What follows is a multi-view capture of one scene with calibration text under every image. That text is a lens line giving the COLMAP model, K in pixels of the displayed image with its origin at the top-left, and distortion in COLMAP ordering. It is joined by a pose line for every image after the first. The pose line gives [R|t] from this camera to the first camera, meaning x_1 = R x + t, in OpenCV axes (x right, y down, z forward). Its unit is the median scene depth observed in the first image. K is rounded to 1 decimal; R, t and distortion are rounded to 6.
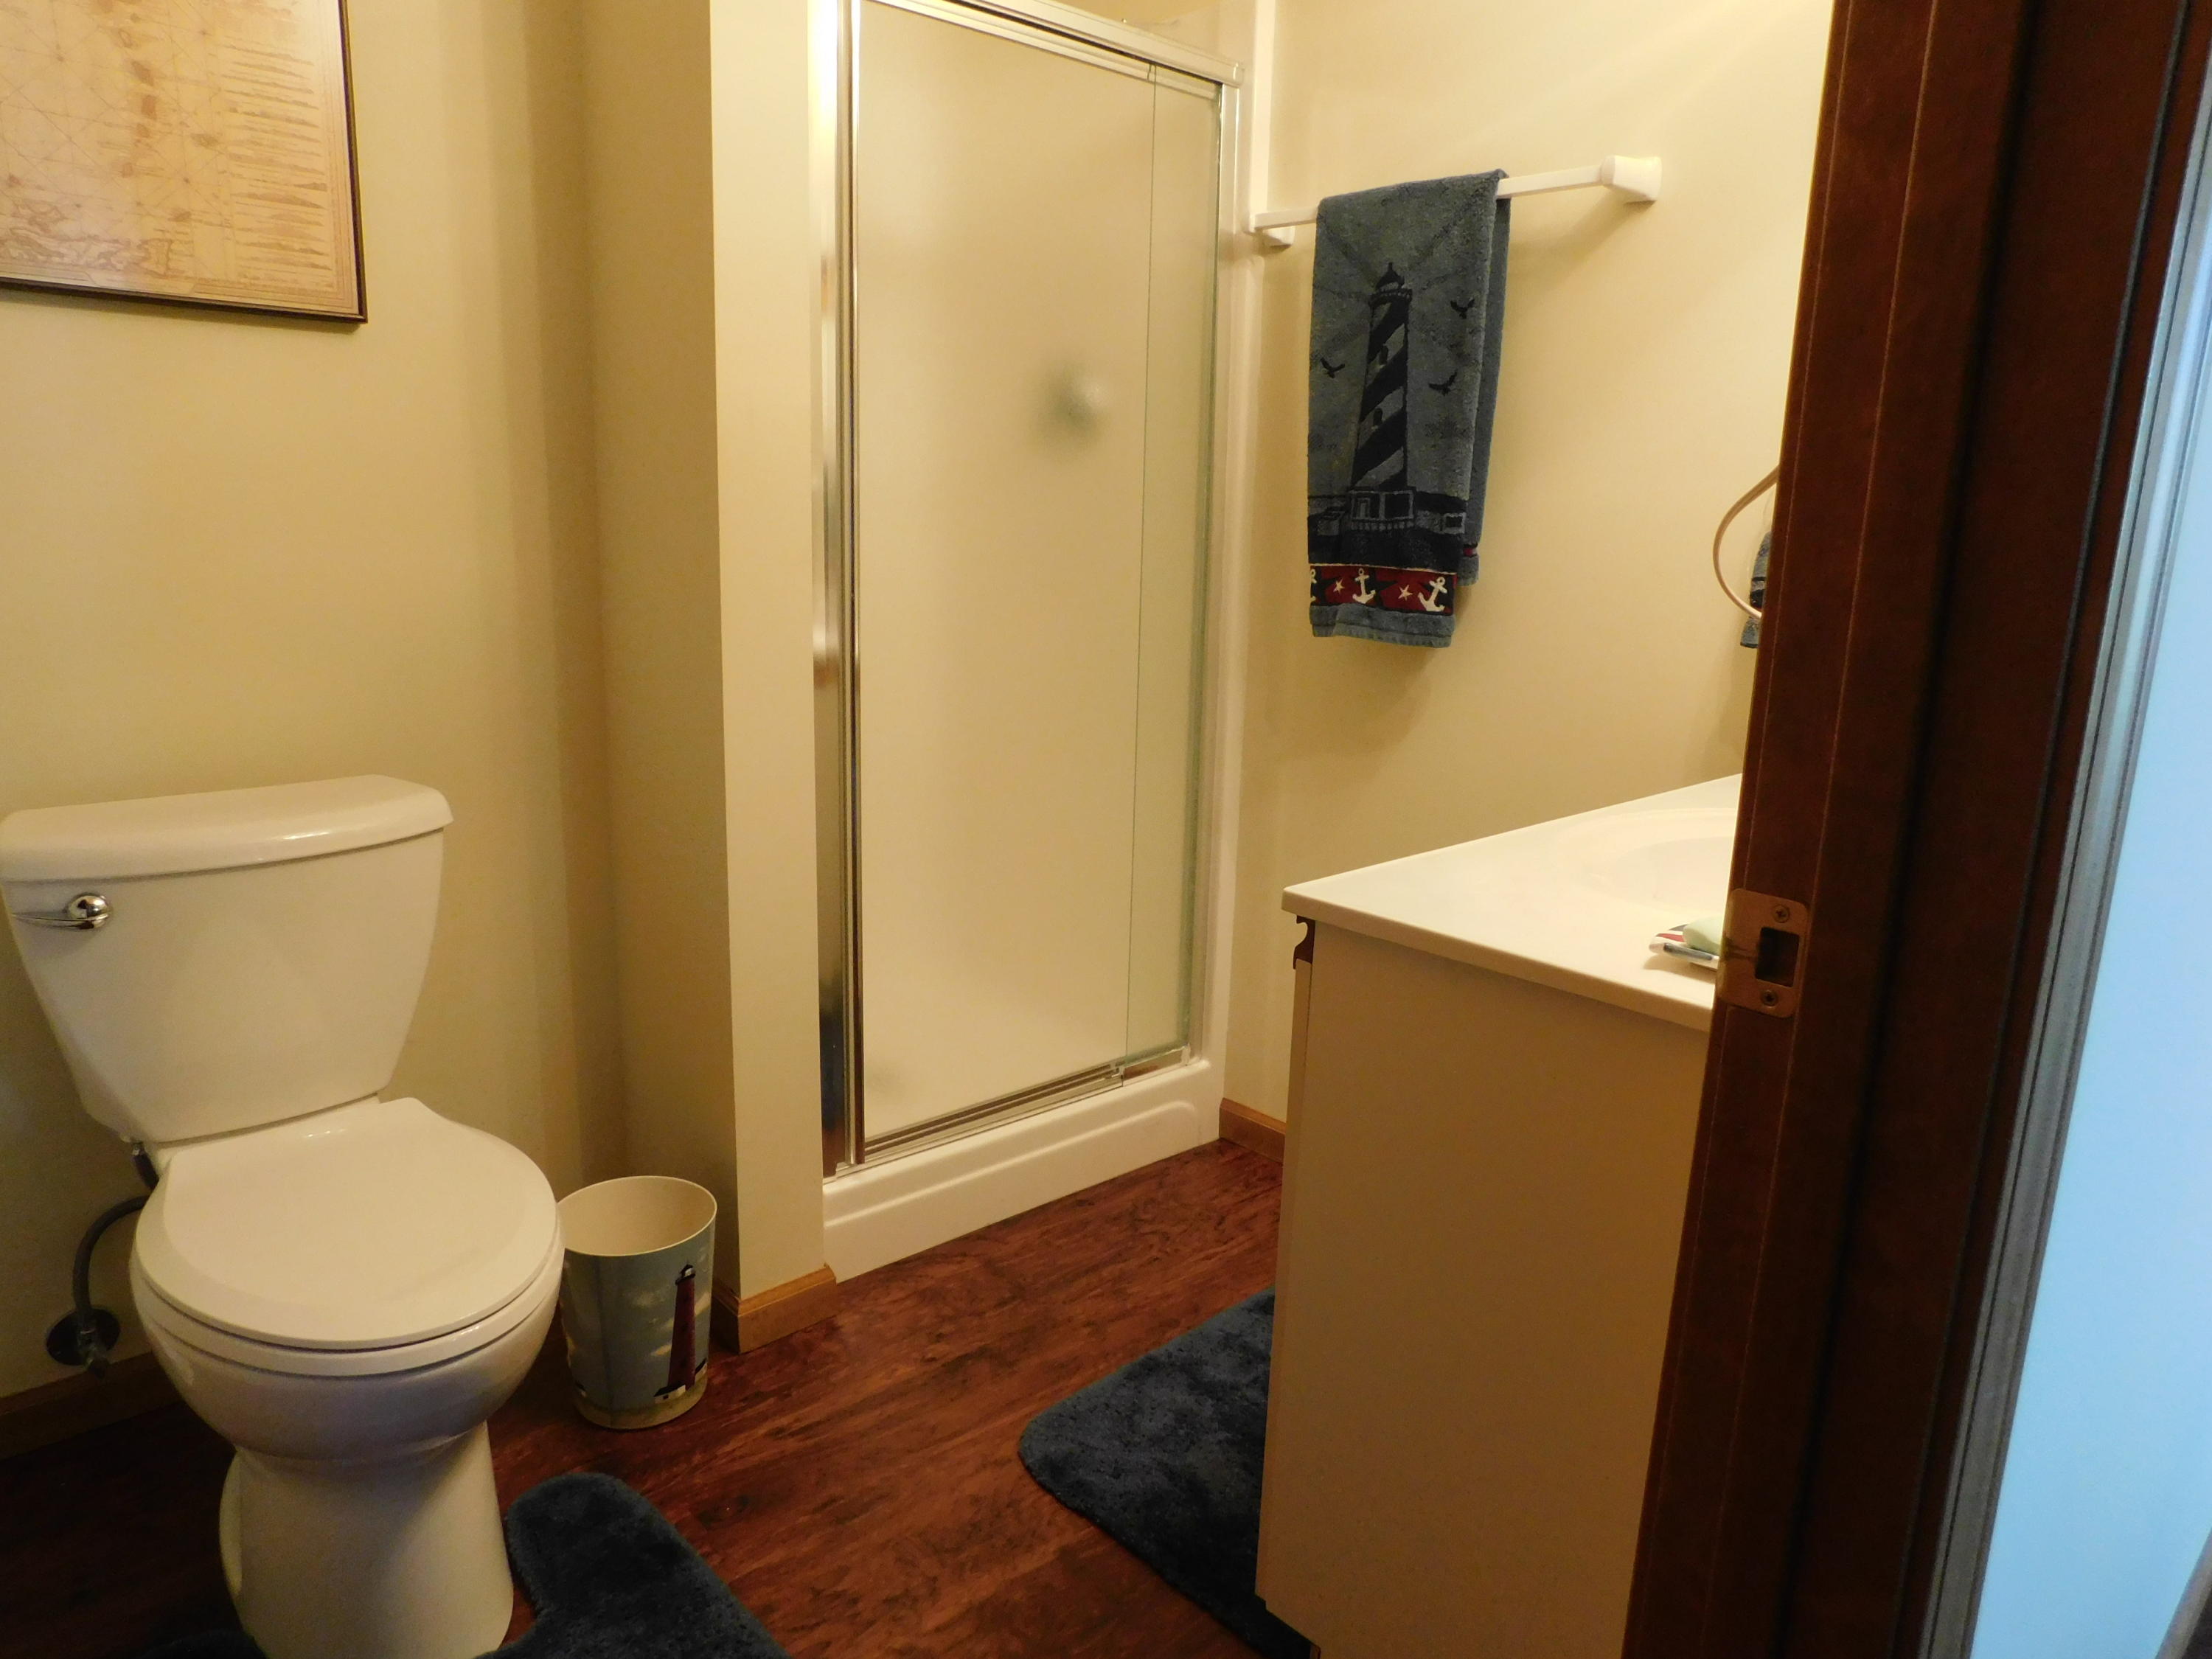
lens RADIAL K [[1472.9, 0, 1114.1], [0, 1472.9, 835.4], [0, 0, 1]] dist [-0.054221, 0.043839]
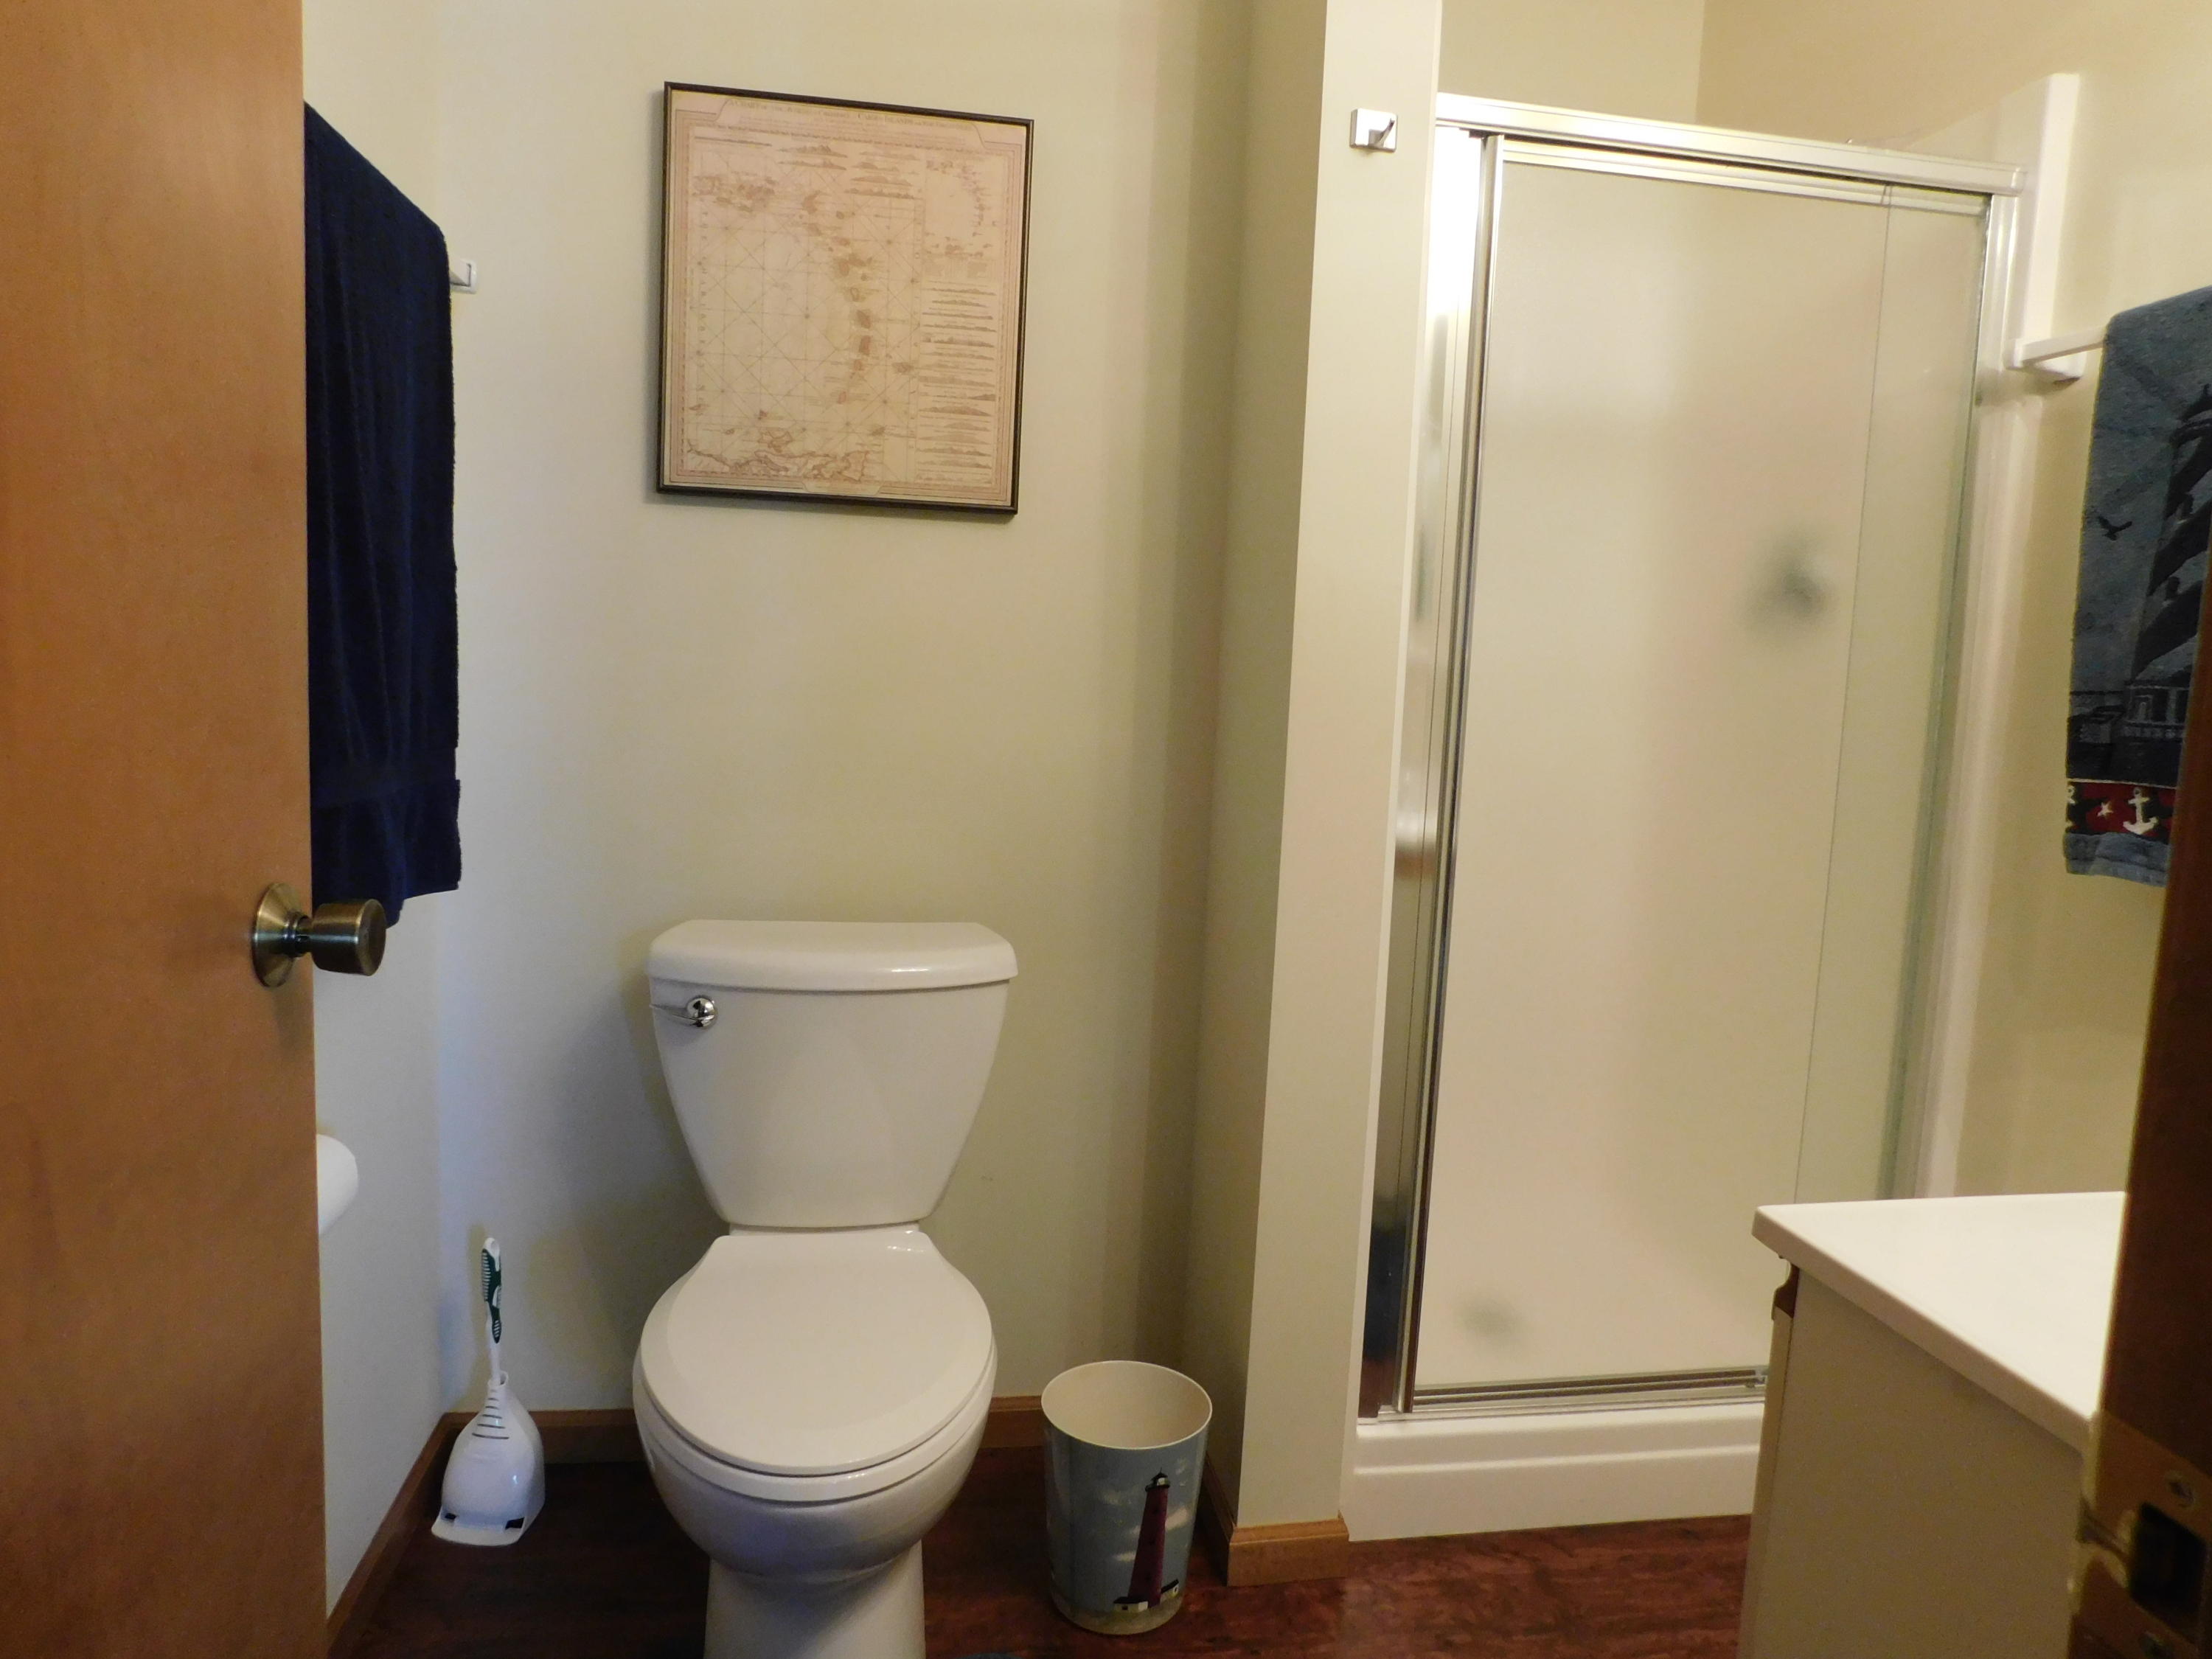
lens RADIAL K [[1472.9, 0, 1097.8], [0, 1472.9, 833.5], [0, 0, 1]] dist [-0.054221, 0.043839]
pose [[0.838072, 0.073223, -0.540623, 0.135049], [-0.139662, 0.986726, -0.082860, -0.025980], [0.527379, 0.144947, 0.837175, 0.116820]]
